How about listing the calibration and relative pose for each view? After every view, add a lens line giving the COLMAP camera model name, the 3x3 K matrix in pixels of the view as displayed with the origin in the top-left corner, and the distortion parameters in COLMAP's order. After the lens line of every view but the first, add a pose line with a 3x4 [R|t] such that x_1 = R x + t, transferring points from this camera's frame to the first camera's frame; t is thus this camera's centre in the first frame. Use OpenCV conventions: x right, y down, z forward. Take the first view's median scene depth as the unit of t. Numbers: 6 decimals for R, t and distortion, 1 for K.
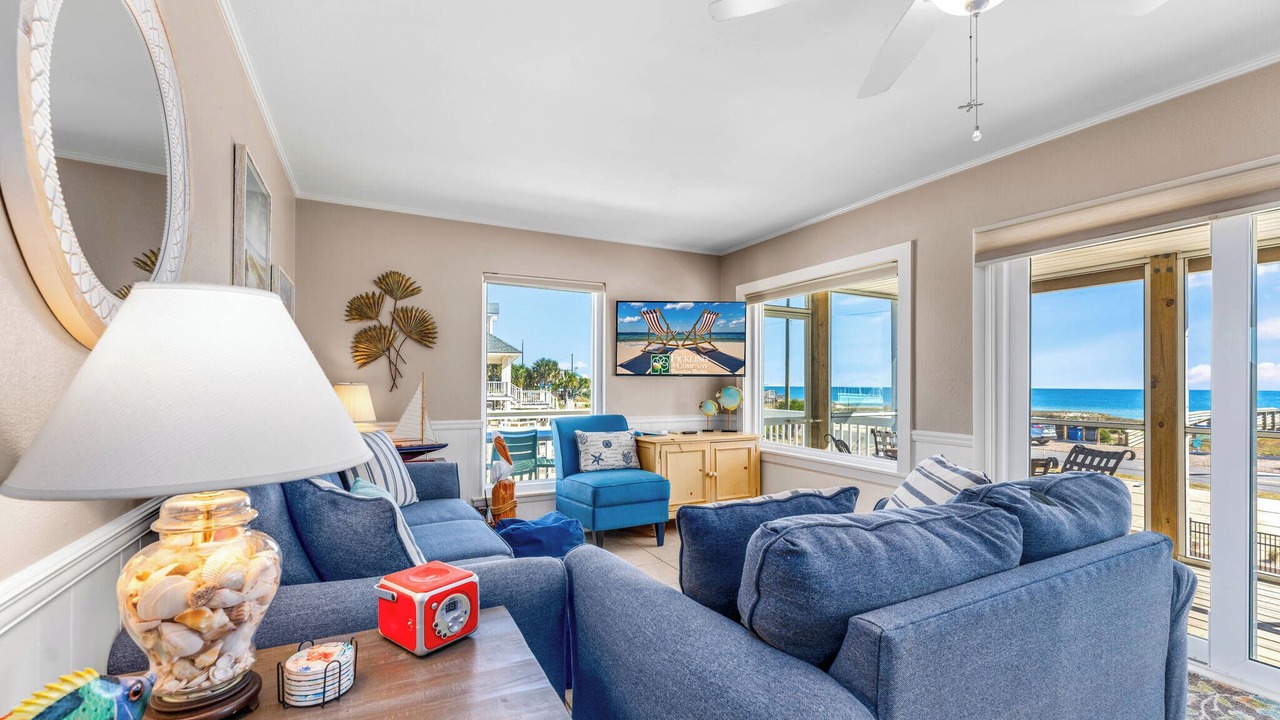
lens RADIAL K [[524.6, 0, 636.4], [0, 524.6, 366.1], [0, 0, 1]] dist [-0.003530, 0.000323]
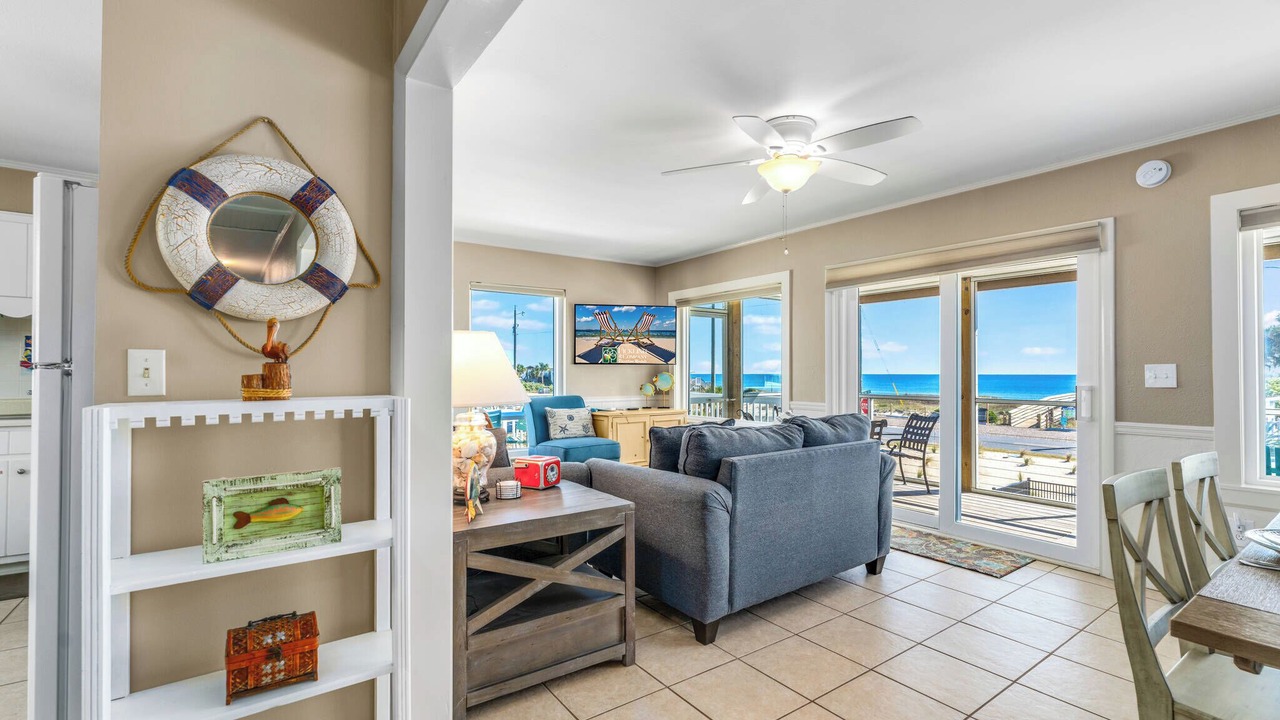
lens RADIAL K [[564.7, 0, 633.8], [0, 564.7, 363.3], [0, 0, 1]] dist [-0.000412, -0.000089]
pose [[0.990430, -0.003930, 0.137960, -0.088910], [0.001491, 0.999841, 0.017779, -0.008459], [-0.138008, -0.017404, 0.990278, -0.370238]]
